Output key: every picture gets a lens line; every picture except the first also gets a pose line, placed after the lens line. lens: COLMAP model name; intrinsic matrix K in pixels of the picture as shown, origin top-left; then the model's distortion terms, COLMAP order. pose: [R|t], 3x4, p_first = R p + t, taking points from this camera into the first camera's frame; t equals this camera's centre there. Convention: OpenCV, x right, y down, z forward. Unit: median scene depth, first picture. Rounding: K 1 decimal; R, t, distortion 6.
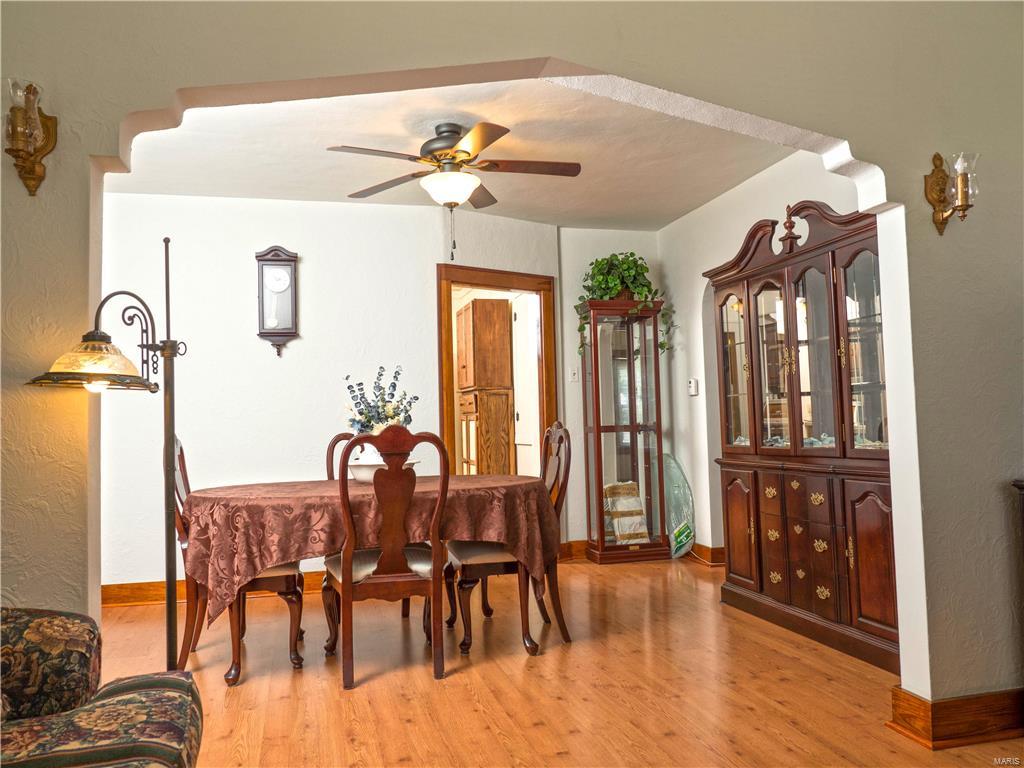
lens RADIAL K [[782.6, 0, 512.2], [0, 782.6, 387.0], [0, 0, 1]] dist [-0.015091, 0.004797]
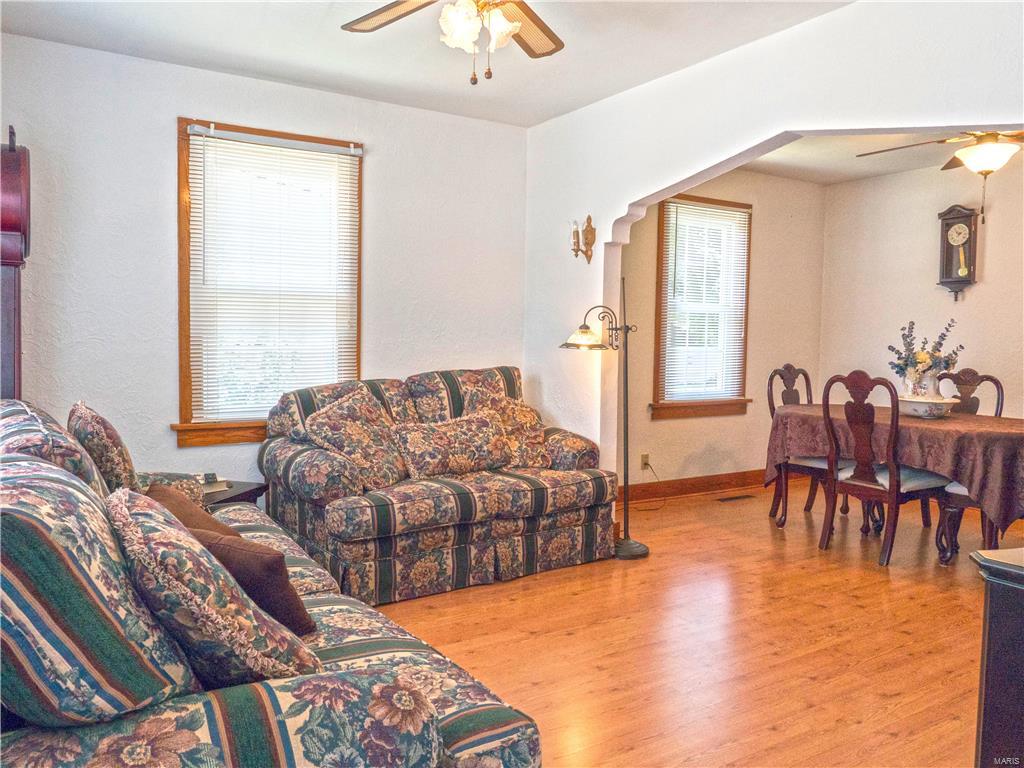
lens RADIAL K [[782.6, 0, 512.1], [0, 782.6, 380.4], [0, 0, 1]] dist [-0.015091, 0.004797]
pose [[0.307203, 0.086467, -0.947708, 0.931612], [0.021785, 0.994964, 0.097840, -0.077457], [0.951395, -0.050703, 0.303772, 0.025329]]
